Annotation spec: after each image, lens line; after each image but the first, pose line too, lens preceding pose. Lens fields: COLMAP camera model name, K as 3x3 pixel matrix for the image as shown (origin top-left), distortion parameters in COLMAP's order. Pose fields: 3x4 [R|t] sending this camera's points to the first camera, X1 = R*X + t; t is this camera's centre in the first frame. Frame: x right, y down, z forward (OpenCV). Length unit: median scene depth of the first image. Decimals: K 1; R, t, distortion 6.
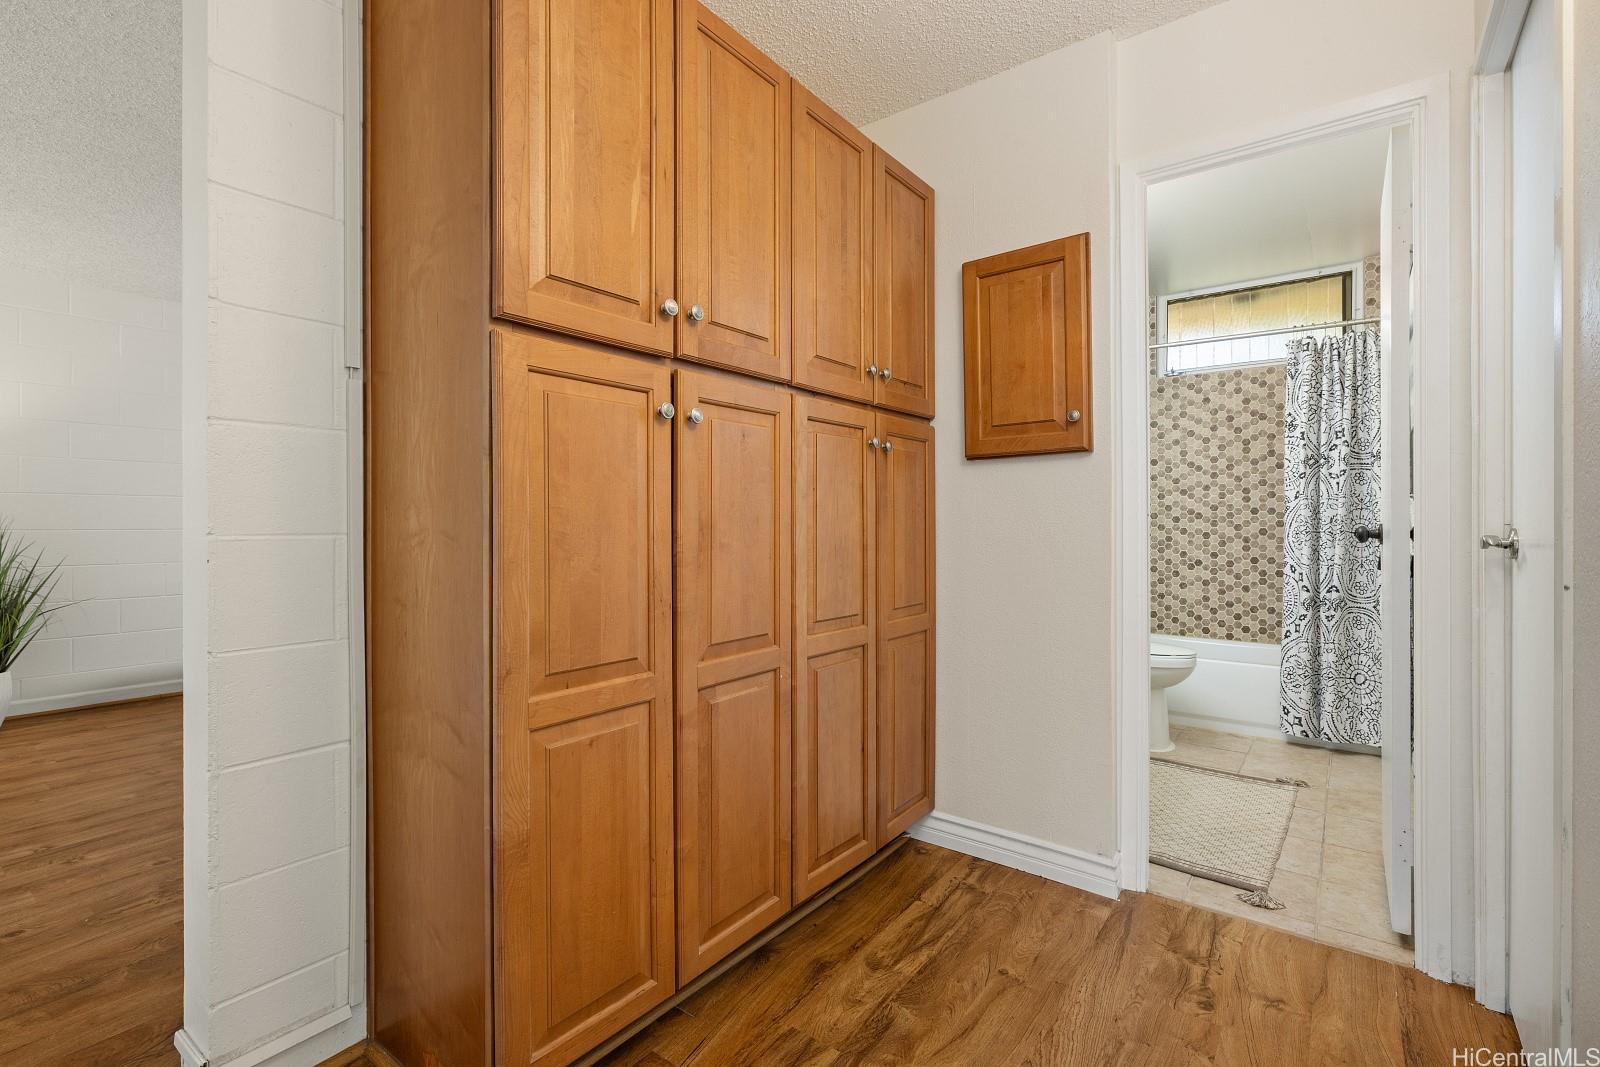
lens RADIAL K [[718.2, 0, 808.2], [0, 718.2, 531.3], [0, 0, 1]] dist [-0.007605, 0.001122]
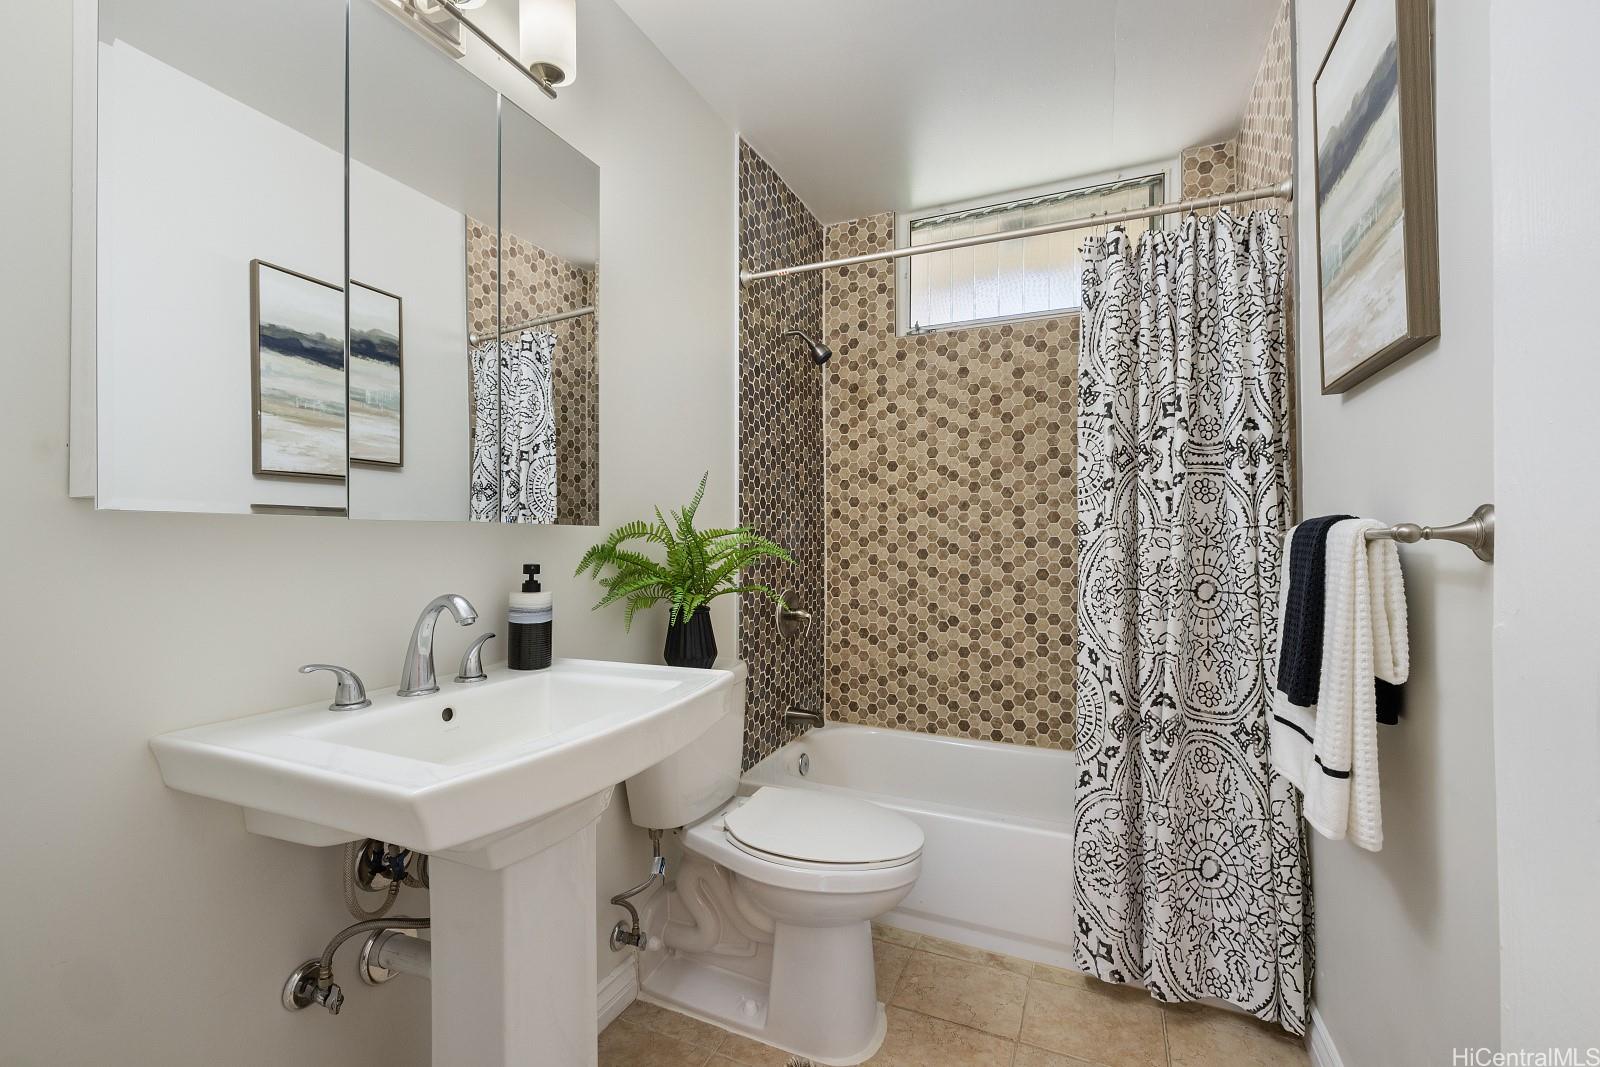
lens RADIAL K [[684.2, 0, 805.9], [0, 684.2, 534.1], [0, 0, 1]] dist [0.000409, 0.000095]
pose [[0.972306, 0.004664, 0.233666, 0.342769], [-0.000776, 0.999860, -0.016727, -0.030862], [-0.233711, 0.016082, 0.972173, 0.543525]]
